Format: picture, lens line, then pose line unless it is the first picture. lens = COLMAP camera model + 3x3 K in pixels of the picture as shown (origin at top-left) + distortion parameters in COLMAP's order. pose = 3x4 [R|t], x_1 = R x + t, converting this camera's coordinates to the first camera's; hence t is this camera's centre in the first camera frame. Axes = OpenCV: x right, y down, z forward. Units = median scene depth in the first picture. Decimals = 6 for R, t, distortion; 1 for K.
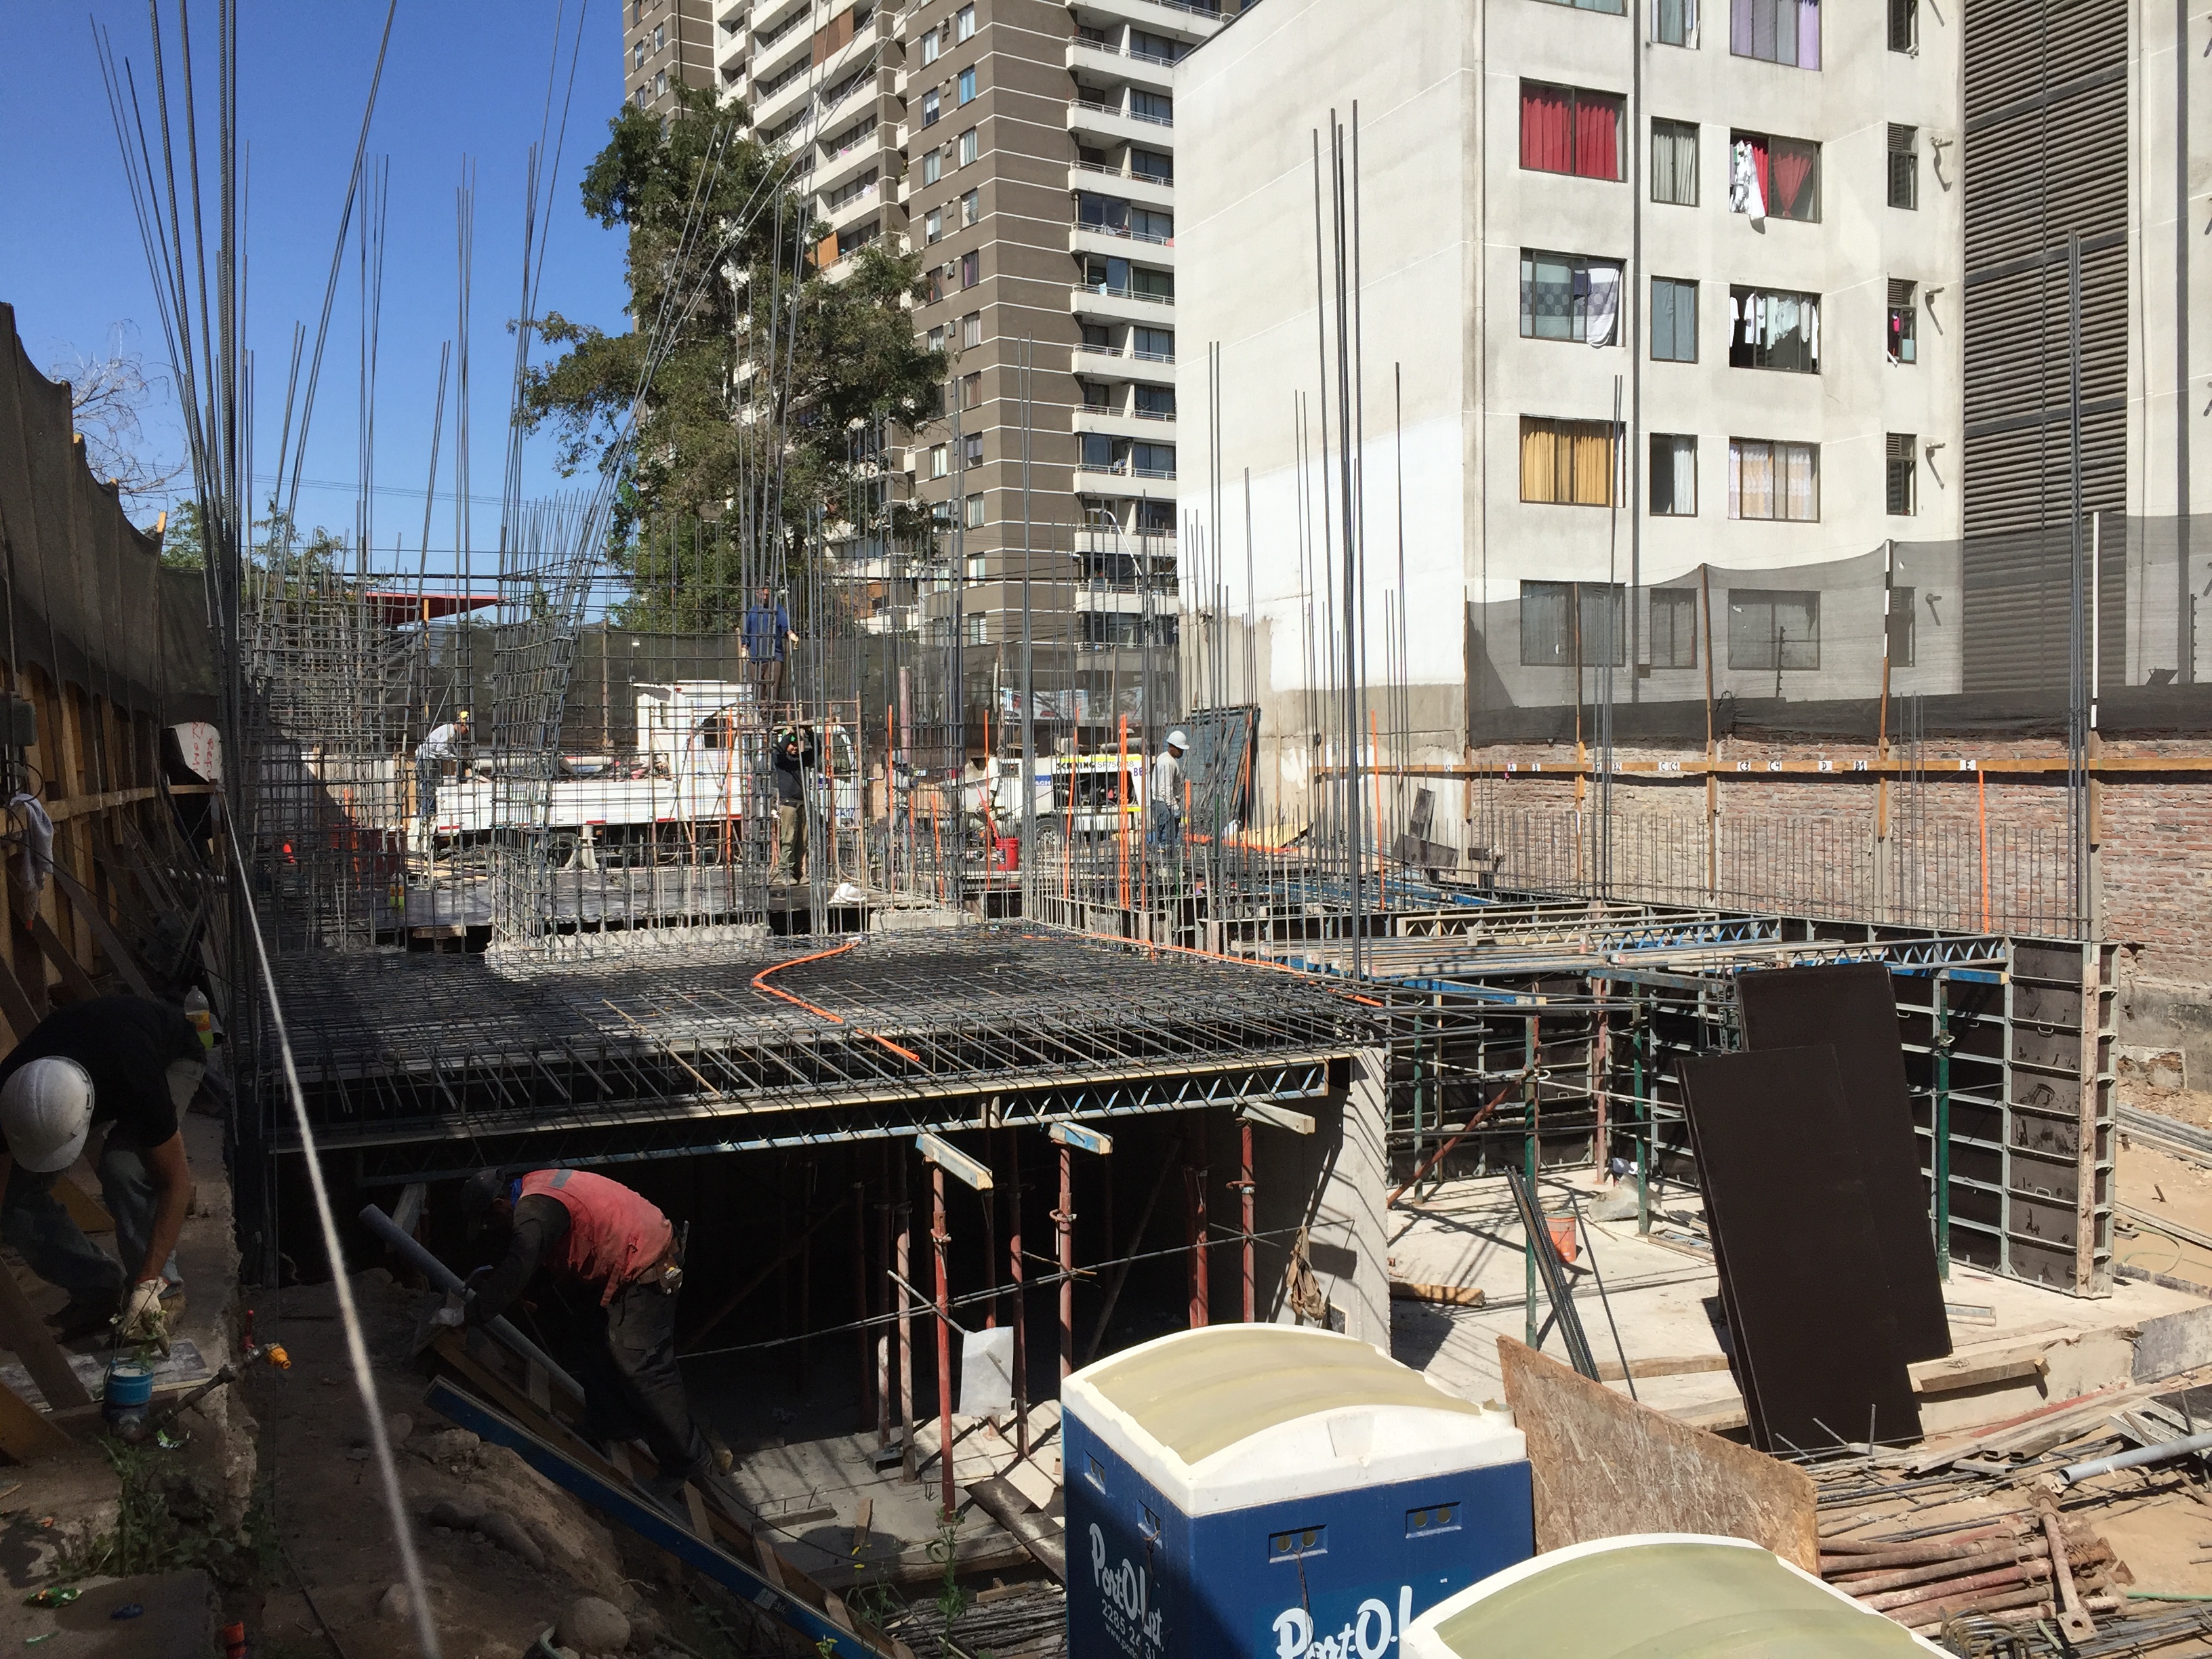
lens RADIAL K [[1899.5, 0, 1106.0], [0, 1899.5, 829.5], [0, 0, 1]] dist [0.008226, -0.011634]
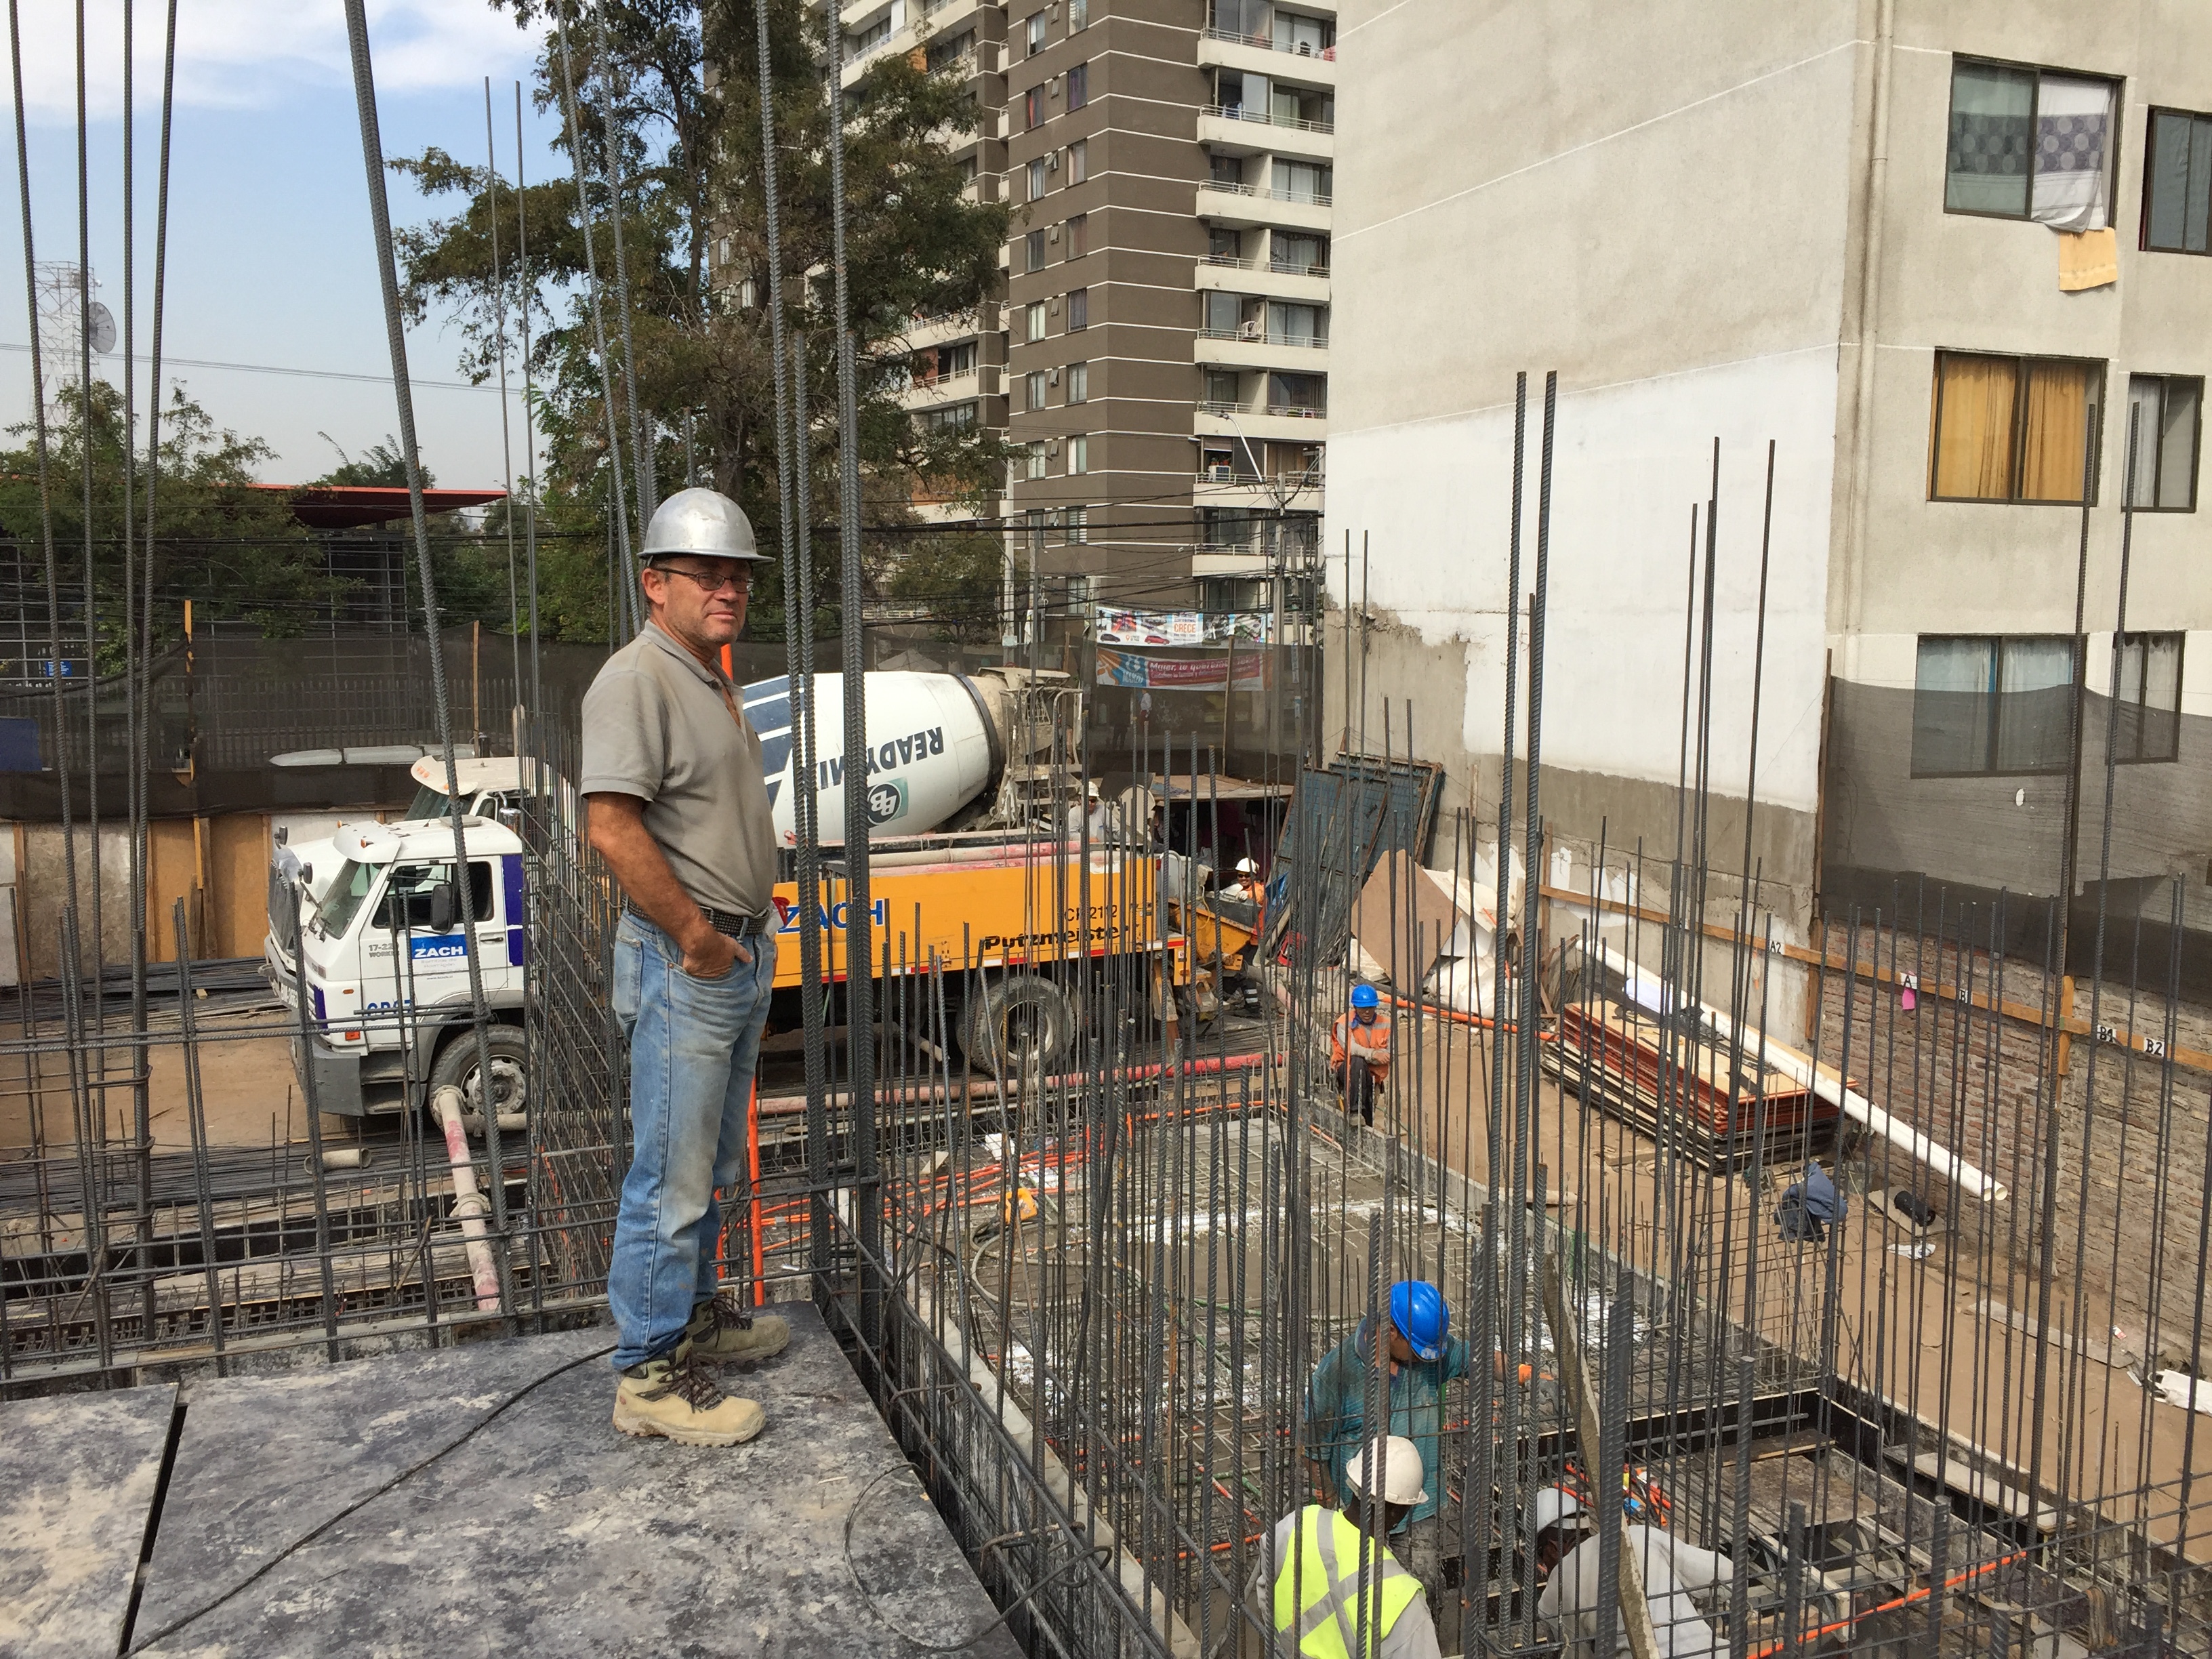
lens RADIAL K [[1899.5, 0, 1106.0], [0, 1899.5, 829.5], [0, 0, 1]] dist [0.008226, -0.011634]
pose [[0.997701, 0.026783, -0.062253, 0.004689], [-0.021420, 0.996127, 0.085272, -0.102776], [0.064296, -0.083743, 0.994411, 0.349739]]
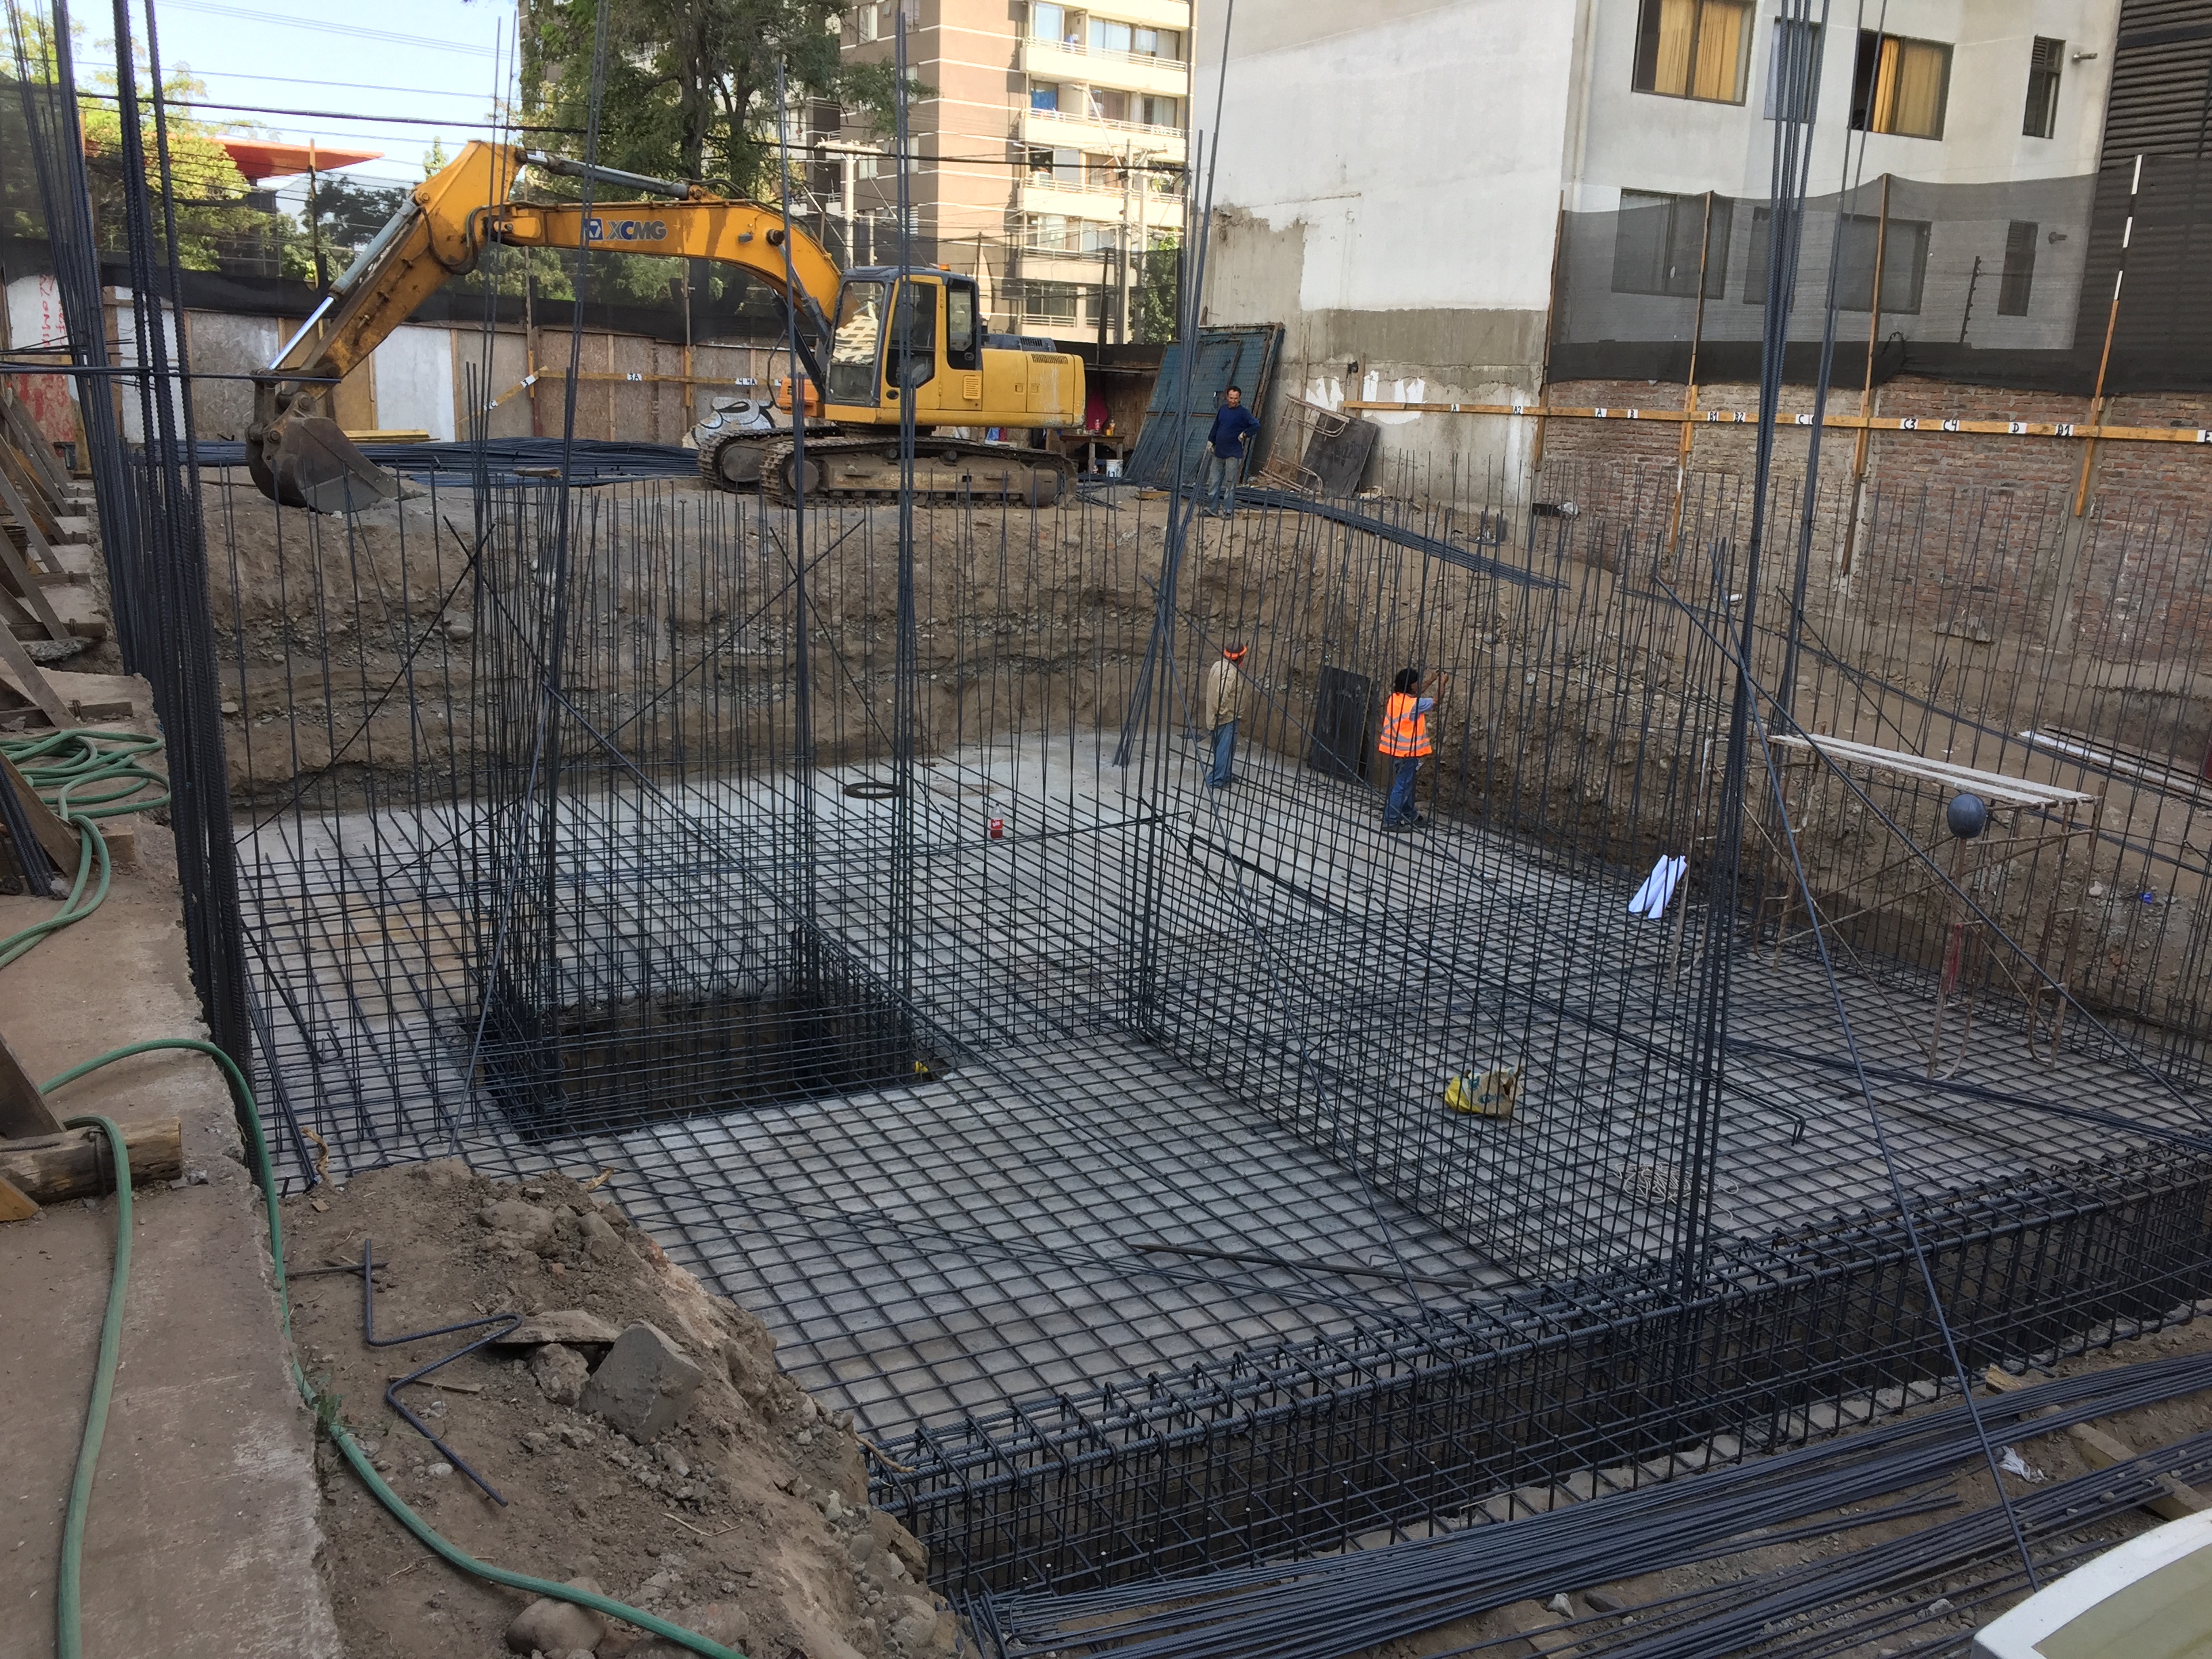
lens RADIAL K [[1894.4, 0, 1106.0], [0, 1894.4, 829.5], [0, 0, 1]] dist [0.097956, -0.148052]
pose [[0.997322, 0.035225, 0.064090, -0.053328], [-0.046934, 0.980366, 0.191521, -0.002009], [-0.056086, -0.194017, 0.979394, 0.096283]]
